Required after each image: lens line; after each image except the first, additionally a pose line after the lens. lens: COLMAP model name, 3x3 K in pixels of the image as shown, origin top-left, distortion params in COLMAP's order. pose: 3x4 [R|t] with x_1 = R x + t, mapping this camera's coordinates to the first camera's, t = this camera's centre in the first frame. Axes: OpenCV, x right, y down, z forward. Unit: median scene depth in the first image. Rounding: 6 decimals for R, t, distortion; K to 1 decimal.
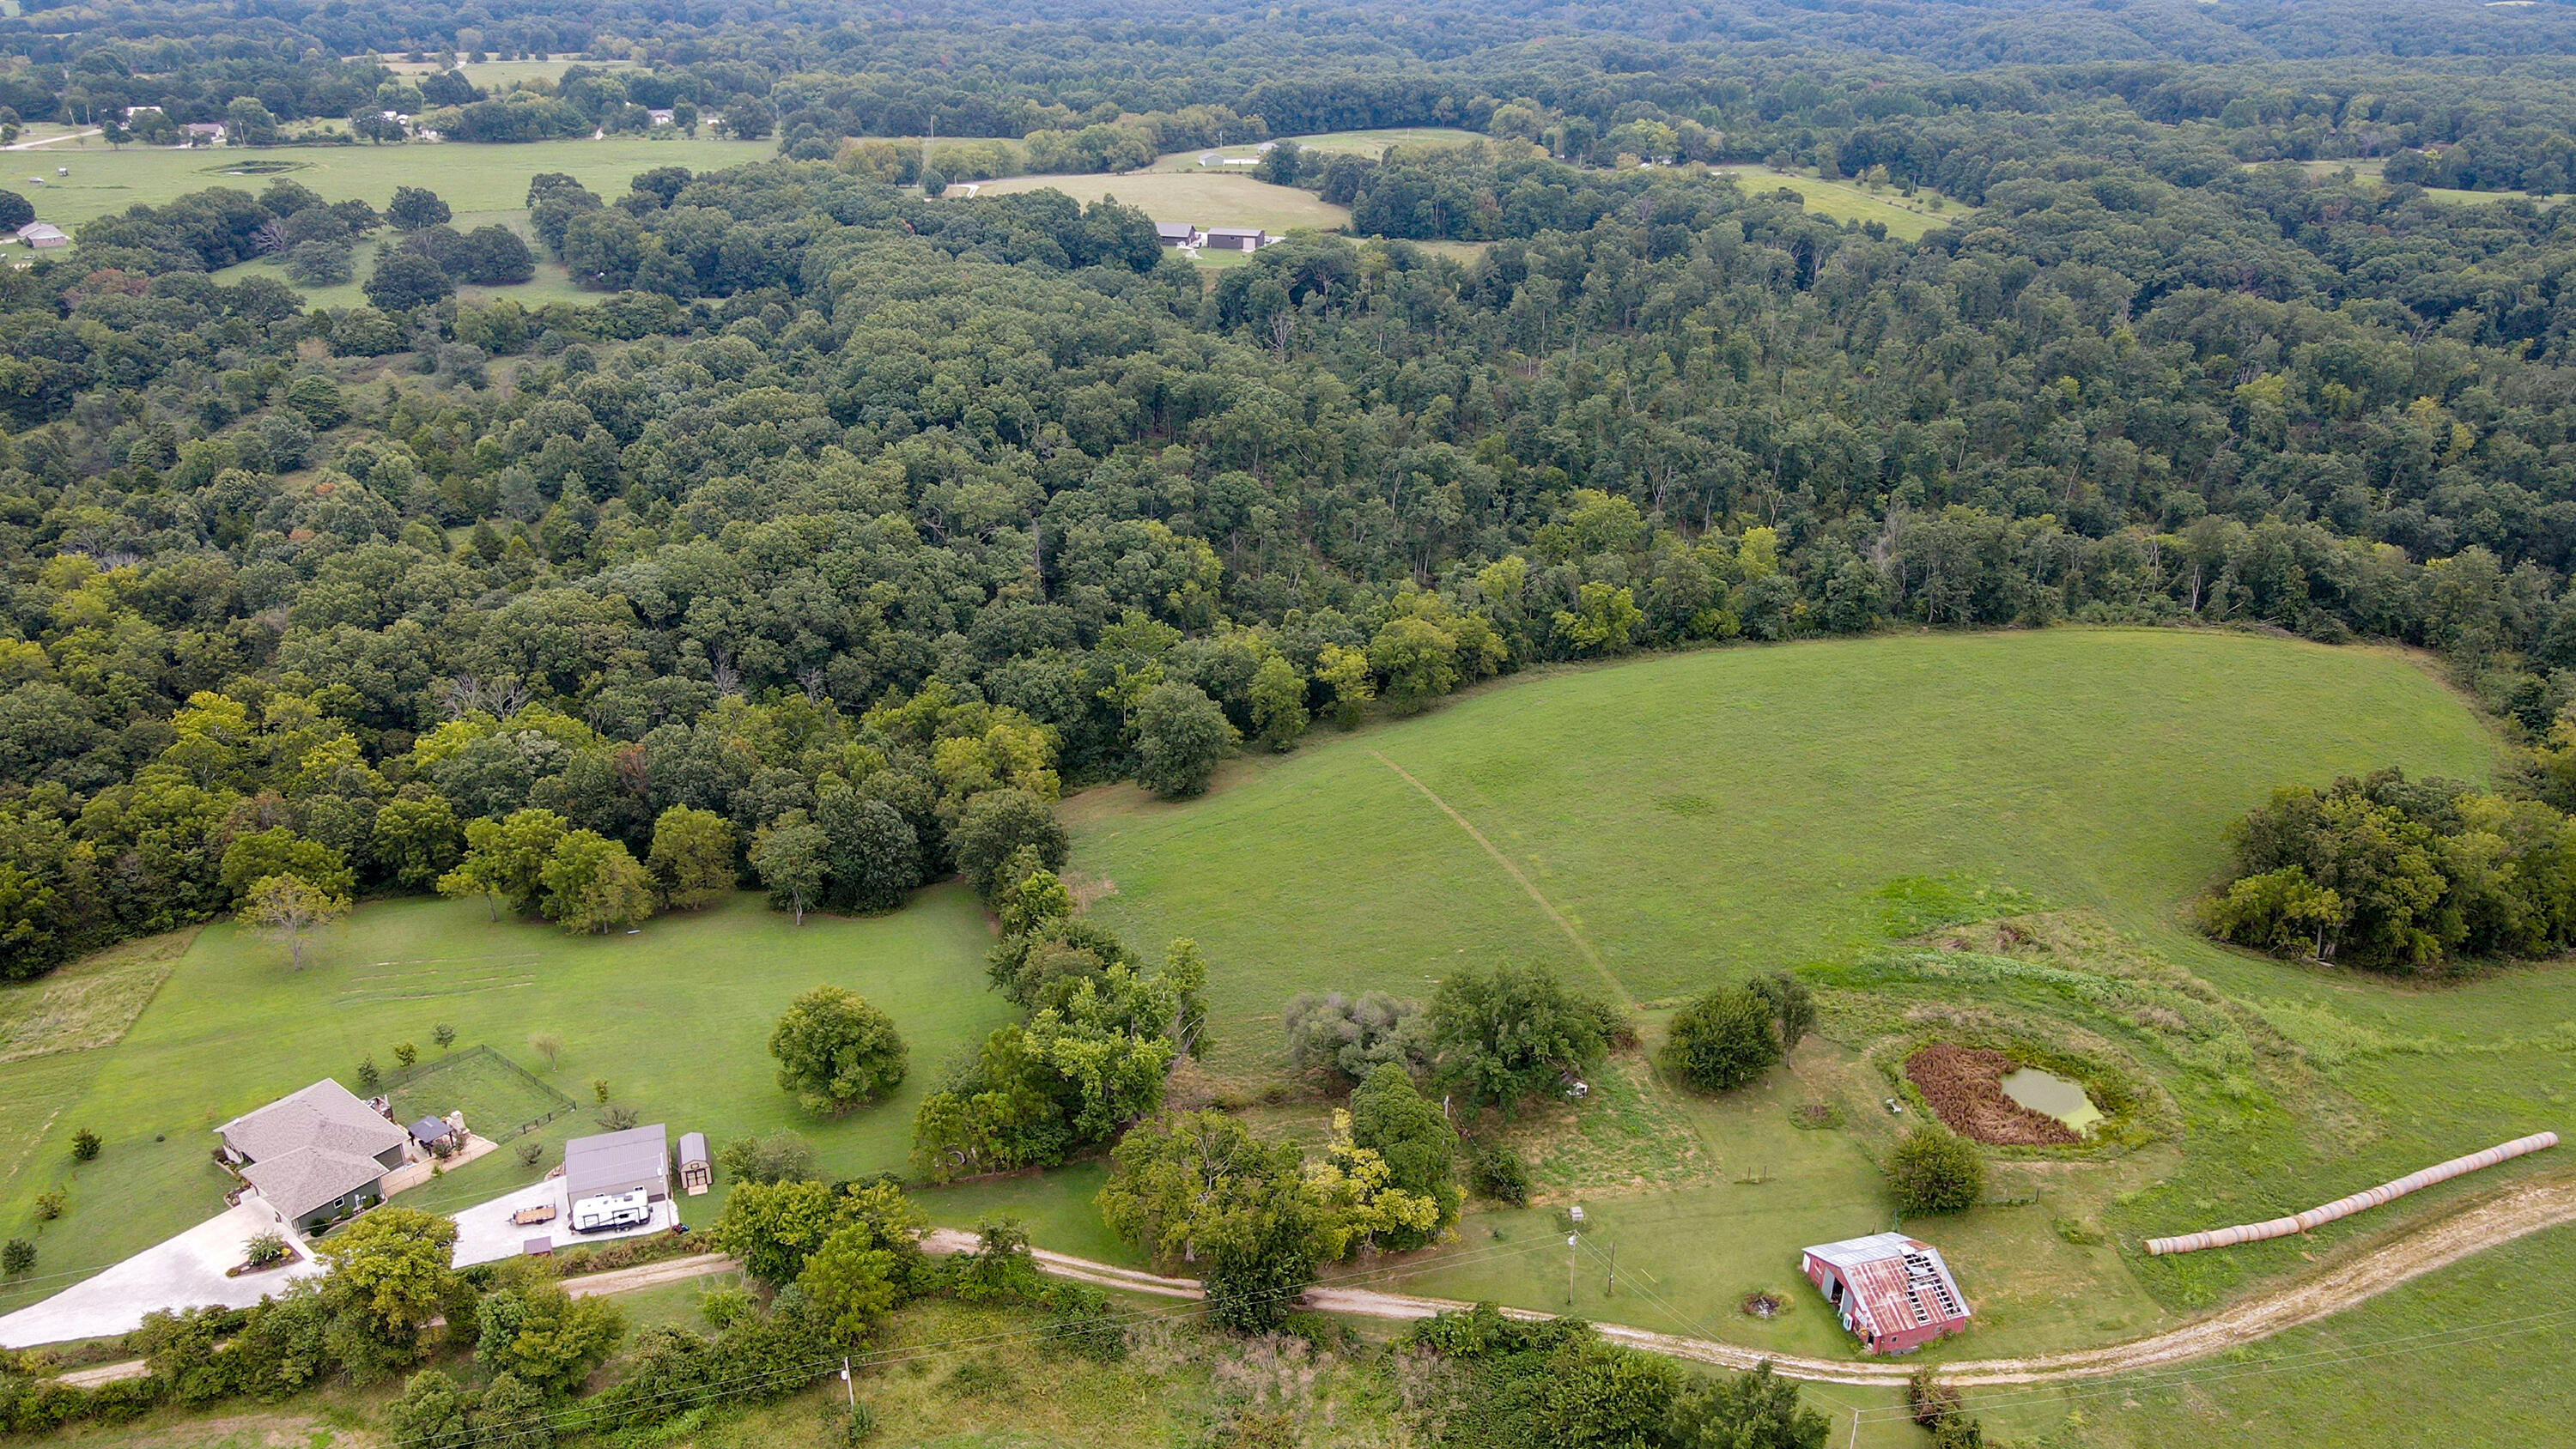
lens RADIAL K [[1900.9, 0, 1288.0], [0, 1900.9, 724.5], [0, 0, 1]] dist [-0.002462, 0.038219]
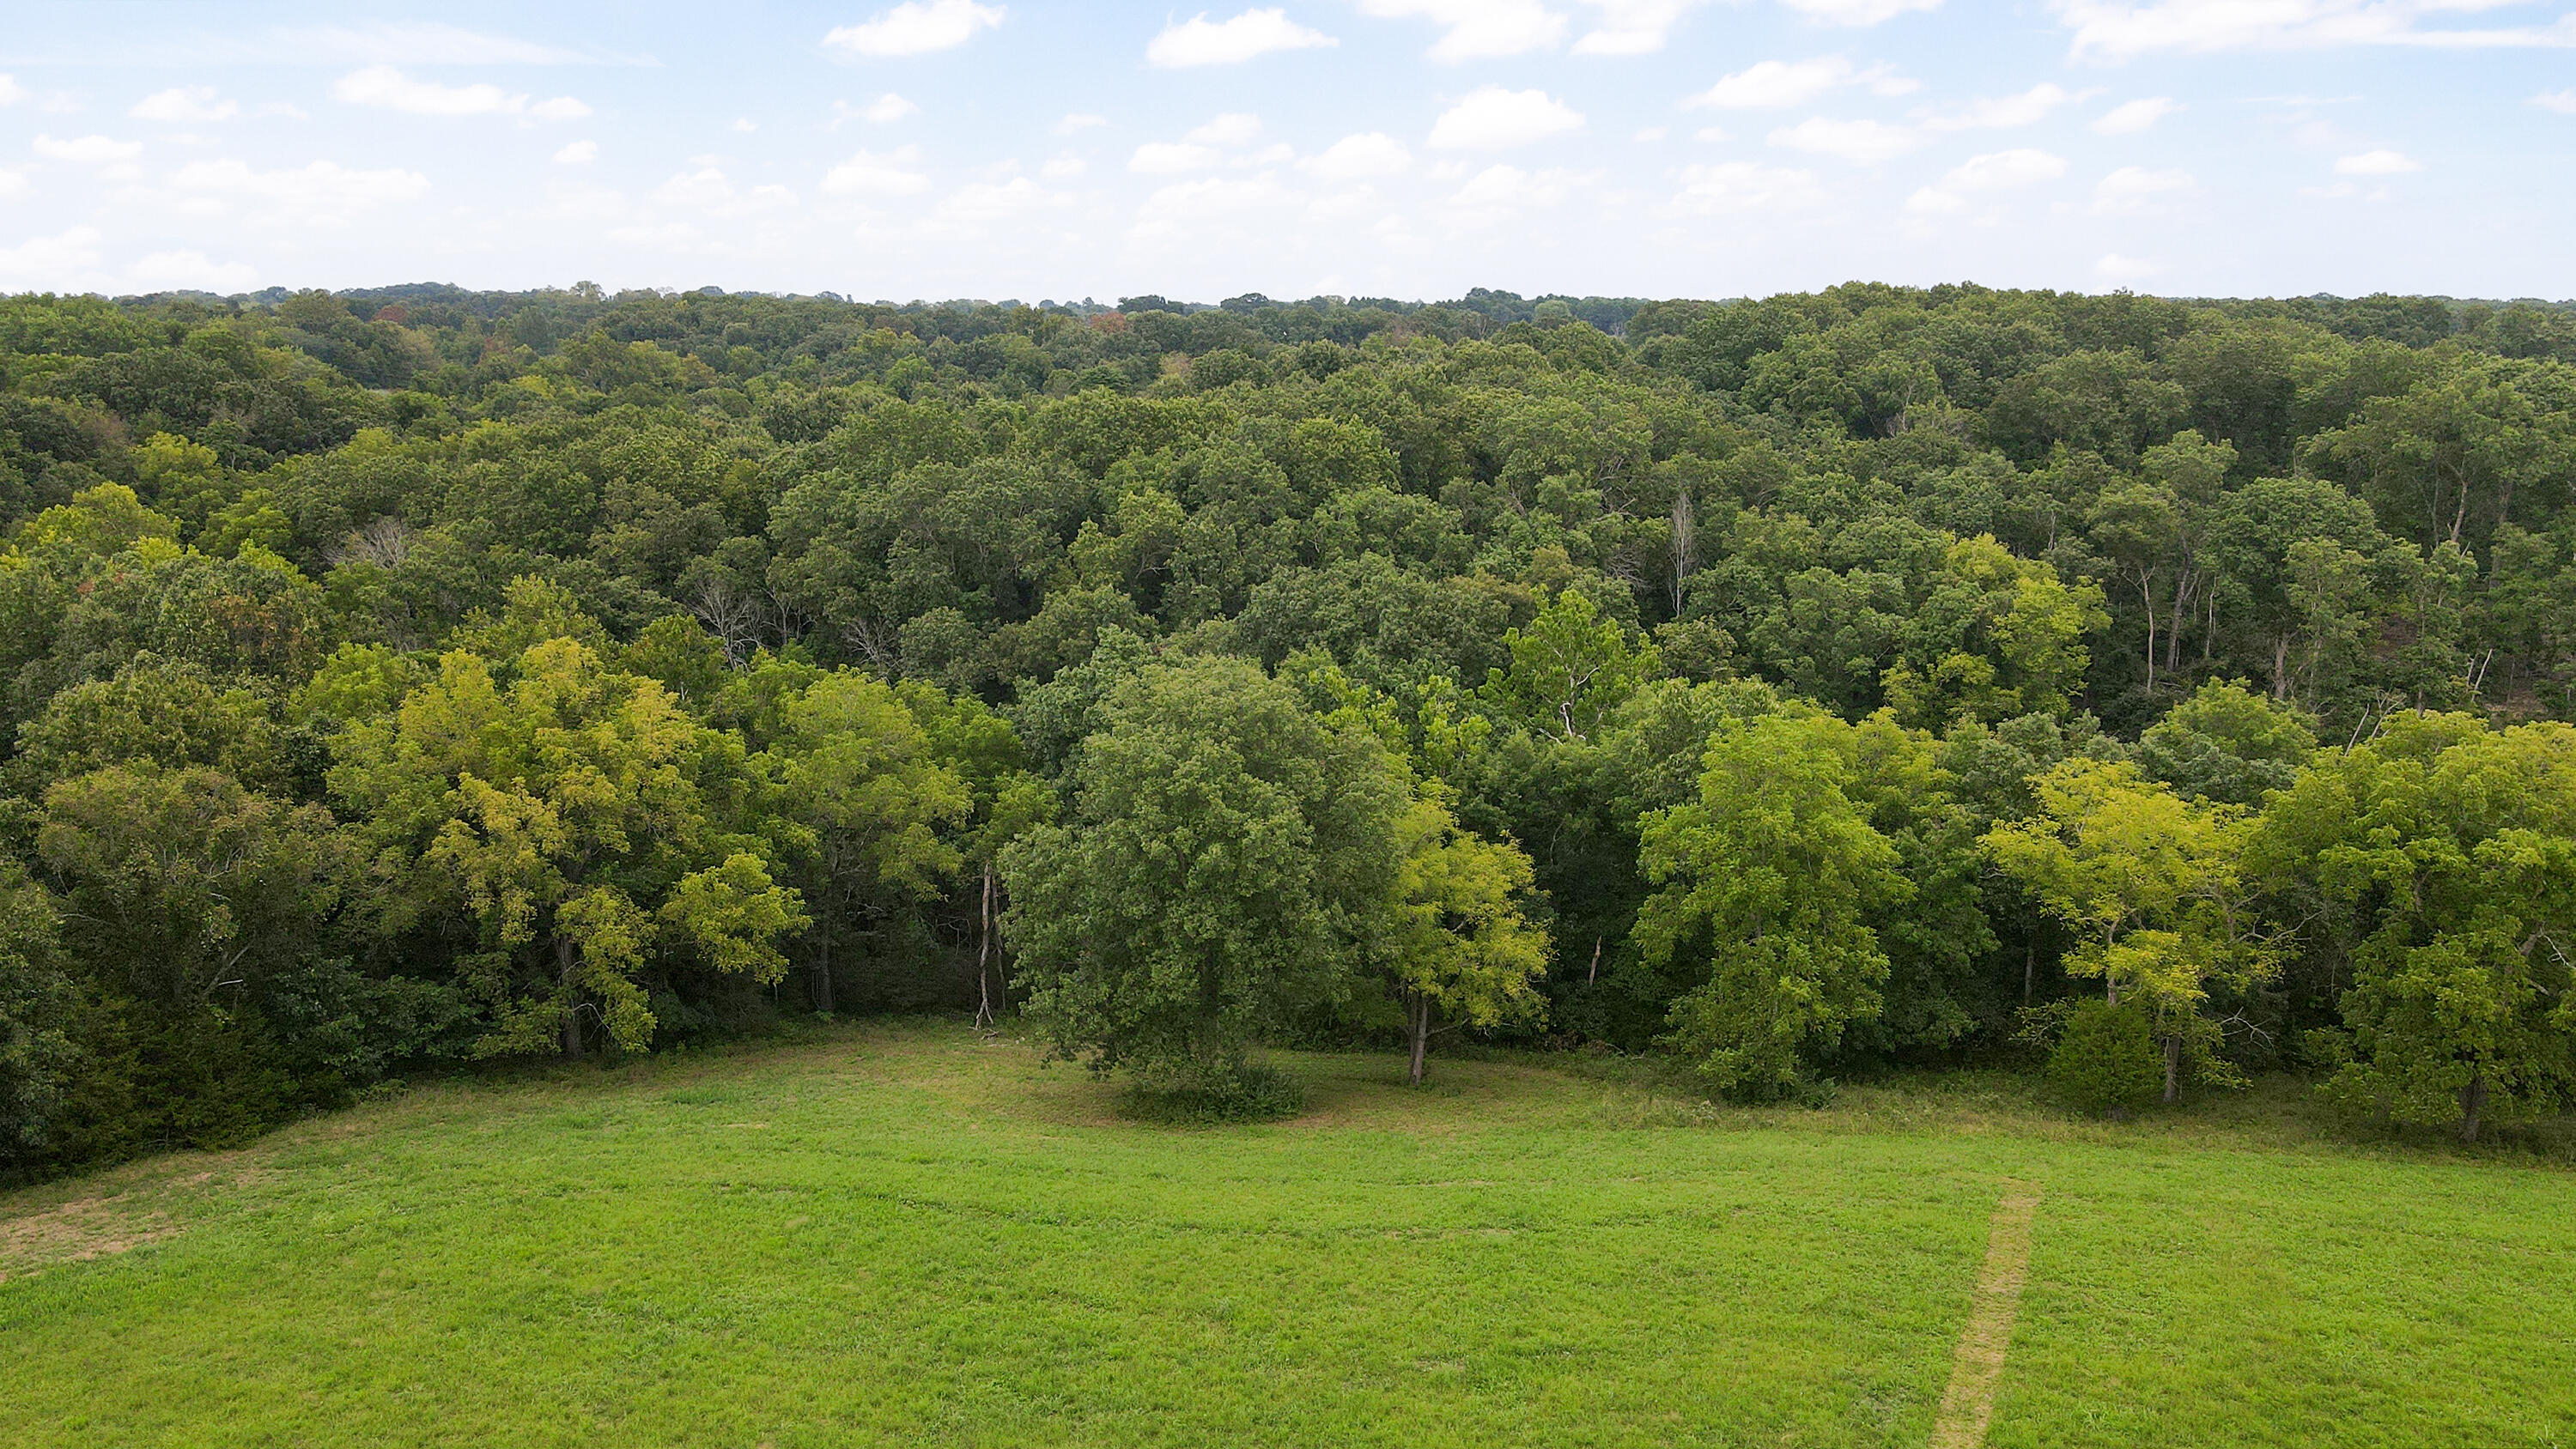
lens RADIAL K [[1923.1, 0, 1288.0], [0, 1923.1, 724.5], [0, 0, 1]] dist [-0.011592, 0.054050]
pose [[0.712503, 0.141179, -0.687320, 0.147656], [-0.283626, 0.953906, -0.098080, 0.010882], [0.641791, 0.264824, 0.719703, 0.934102]]
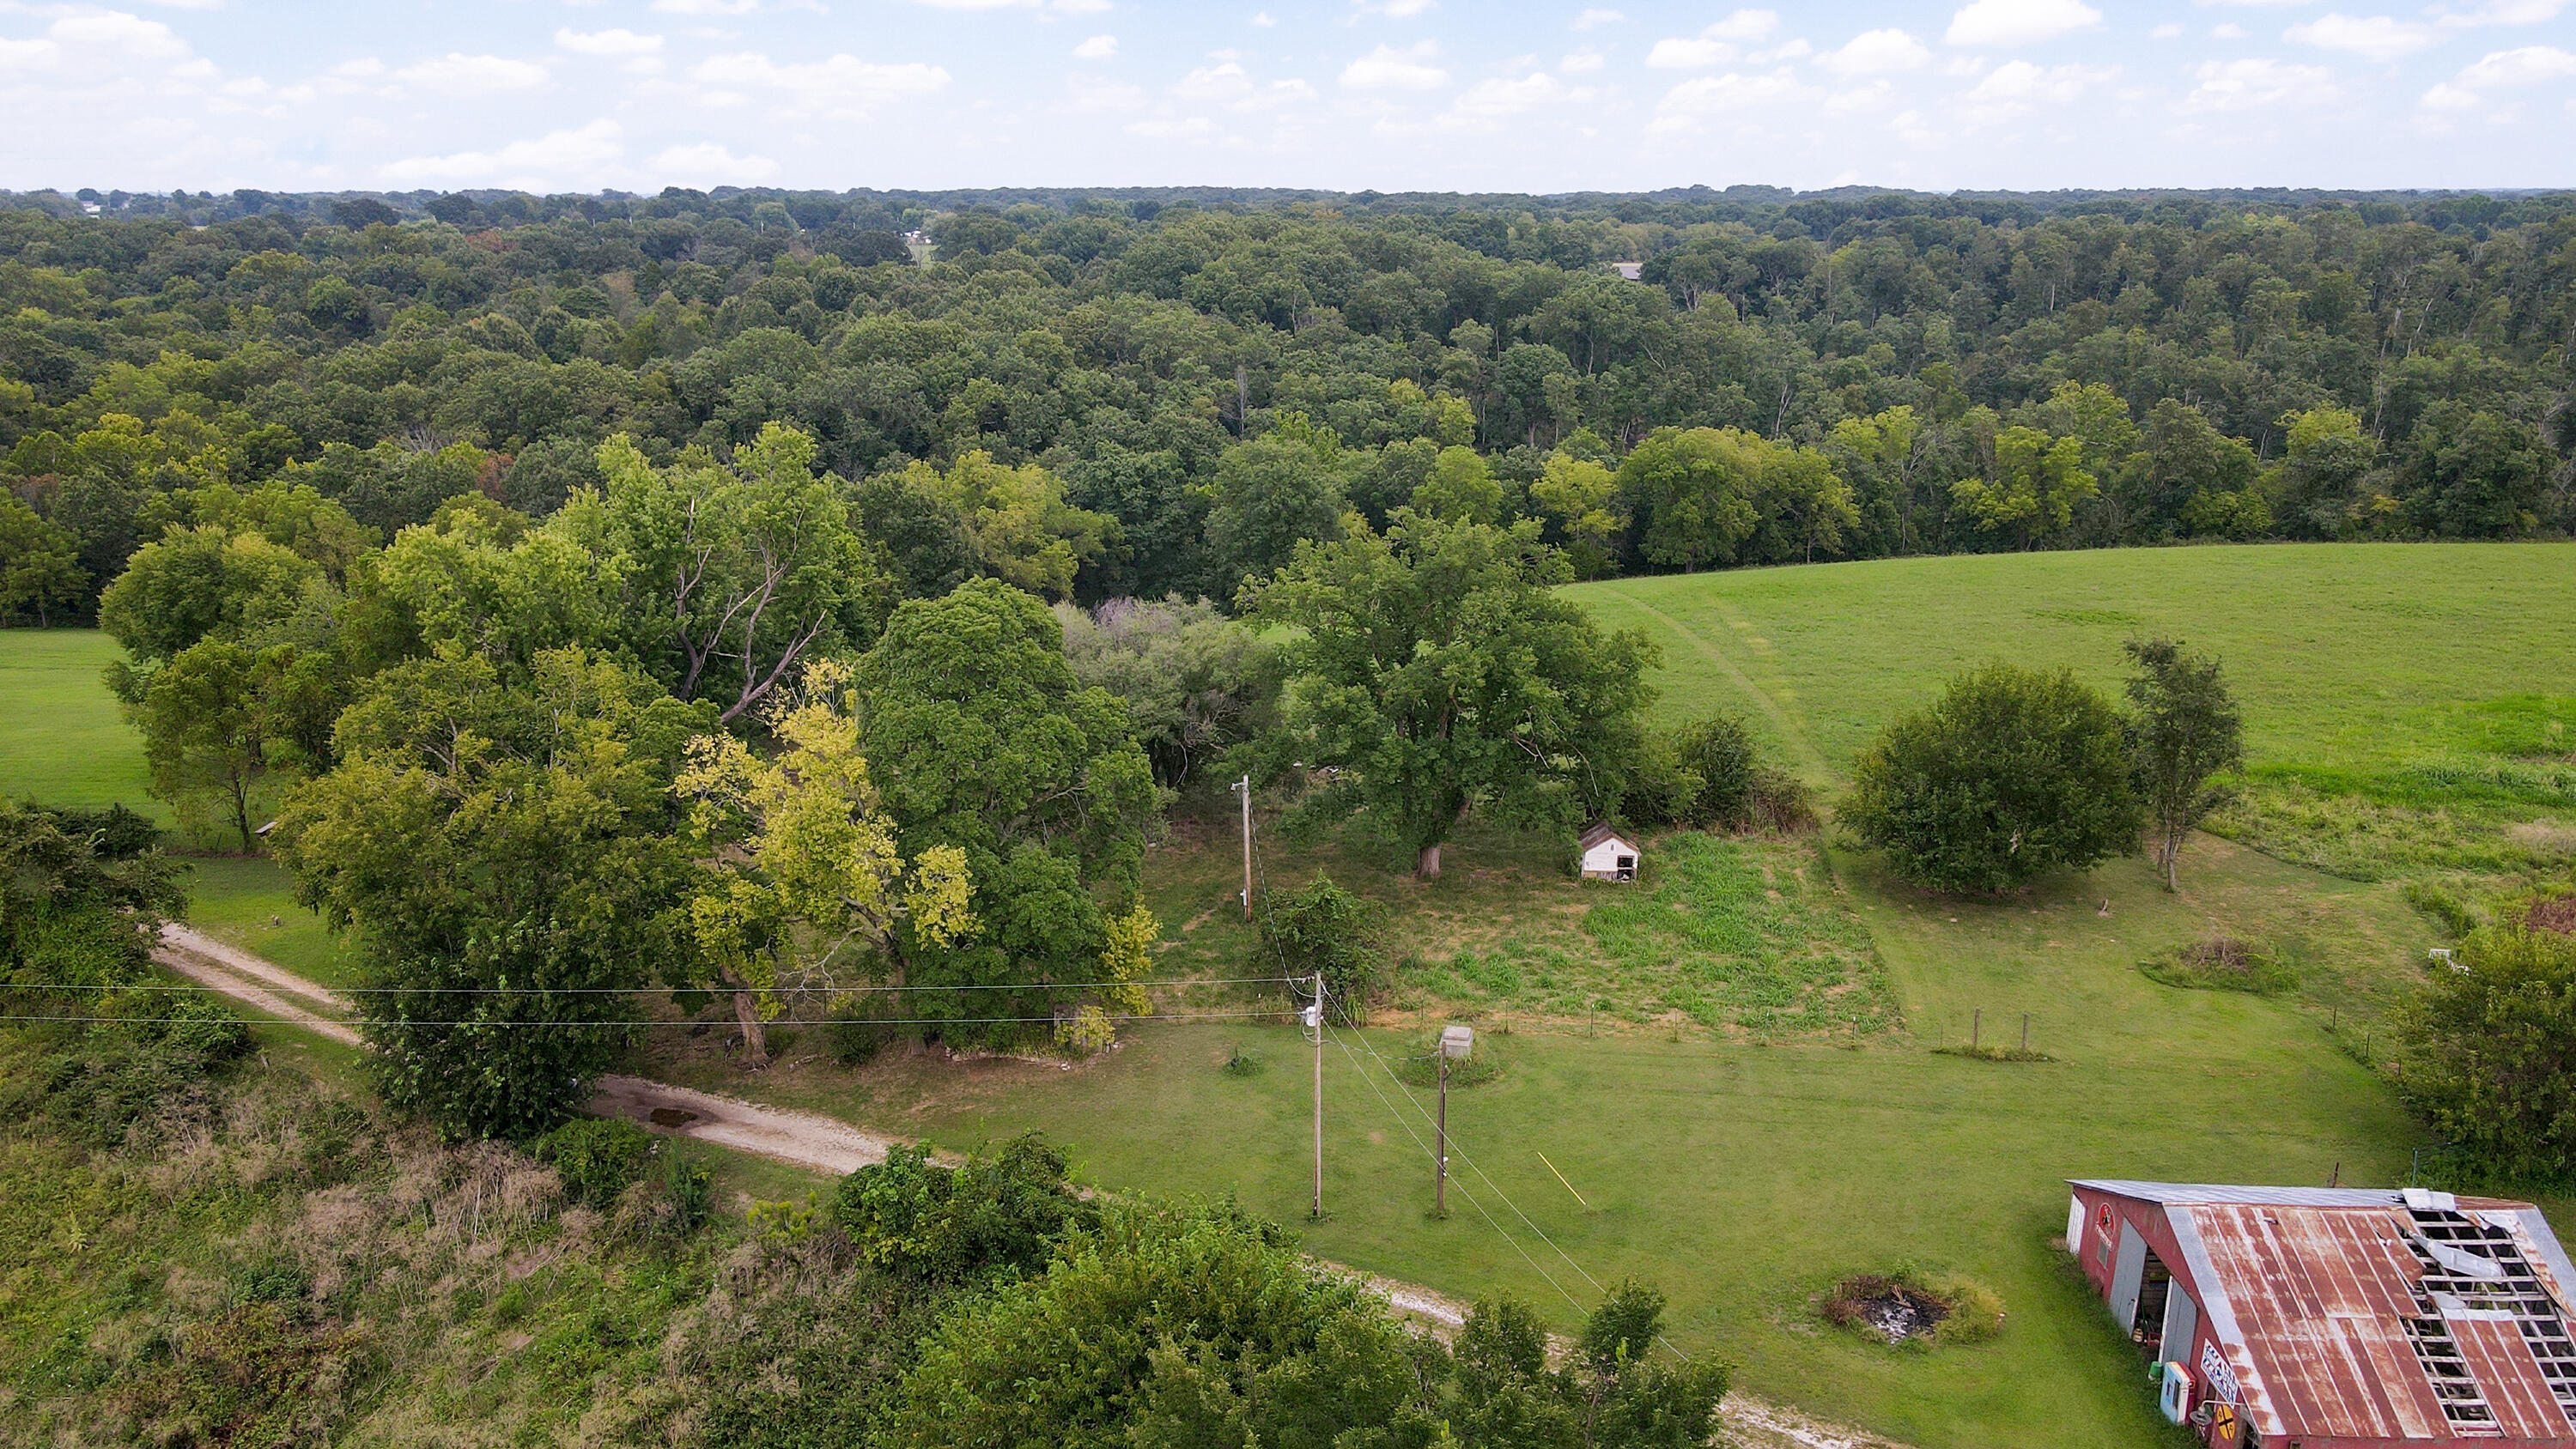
lens RADIAL K [[1900.9, 0, 1288.0], [0, 1900.9, 724.5], [0, 0, 1]] dist [-0.002462, 0.038219]
pose [[0.952549, 0.071815, -0.295792, 0.165999], [-0.114435, 0.984970, -0.129379, 0.181542], [0.282055, 0.157089, 0.946450, 0.456071]]
